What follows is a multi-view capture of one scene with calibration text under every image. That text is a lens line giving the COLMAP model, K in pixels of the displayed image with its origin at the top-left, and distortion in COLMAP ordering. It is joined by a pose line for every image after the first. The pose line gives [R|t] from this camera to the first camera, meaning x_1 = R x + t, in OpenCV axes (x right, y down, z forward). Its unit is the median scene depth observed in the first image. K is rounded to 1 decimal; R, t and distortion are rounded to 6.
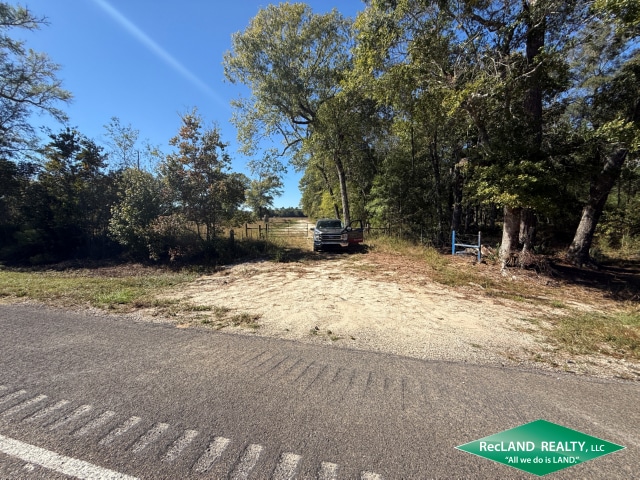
lens RADIAL K [[254.1, 0, 317.1], [0, 254.1, 240.7], [0, 0, 1]] dist [0.000699, -0.000114]
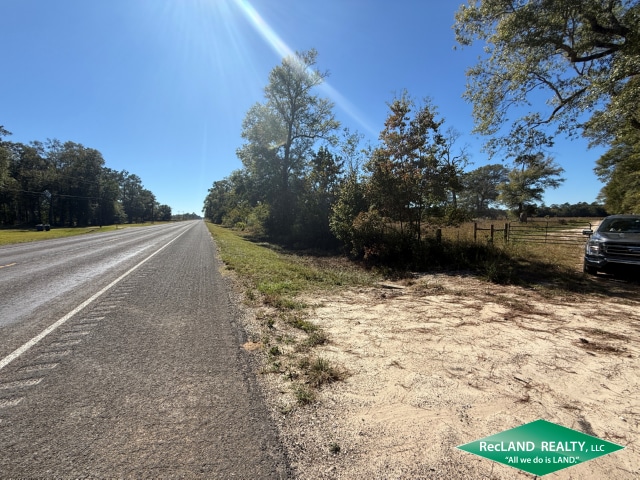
lens RADIAL K [[254.1, 0, 317.1], [0, 254.1, 240.7], [0, 0, 1]] dist [0.000699, -0.000114]
pose [[0.618473, 0.068452, -0.782819, 0.053783], [-0.068937, 0.997084, 0.032723, -0.006292], [0.782776, 0.033726, 0.621389, 0.201765]]
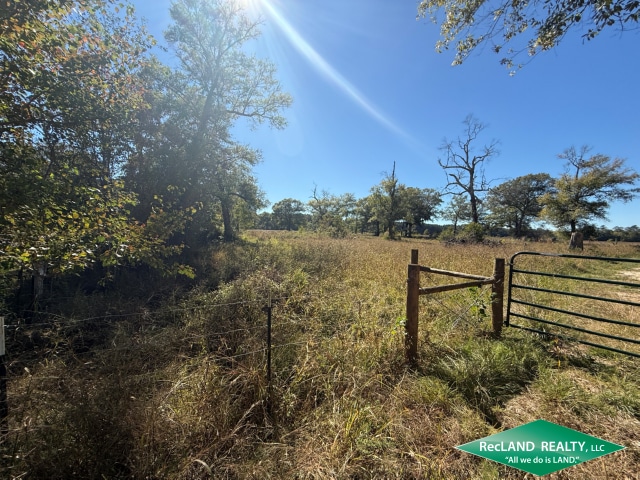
lens RADIAL K [[254.1, 0, 317.1], [0, 254.1, 240.7], [0, 0, 1]] dist [0.000699, -0.000114]
pose [[0.518740, 0.051048, -0.853406, -0.178546], [-0.112936, 0.993559, -0.009217, -0.105750], [0.847439, 0.101162, 0.521165, 1.268713]]
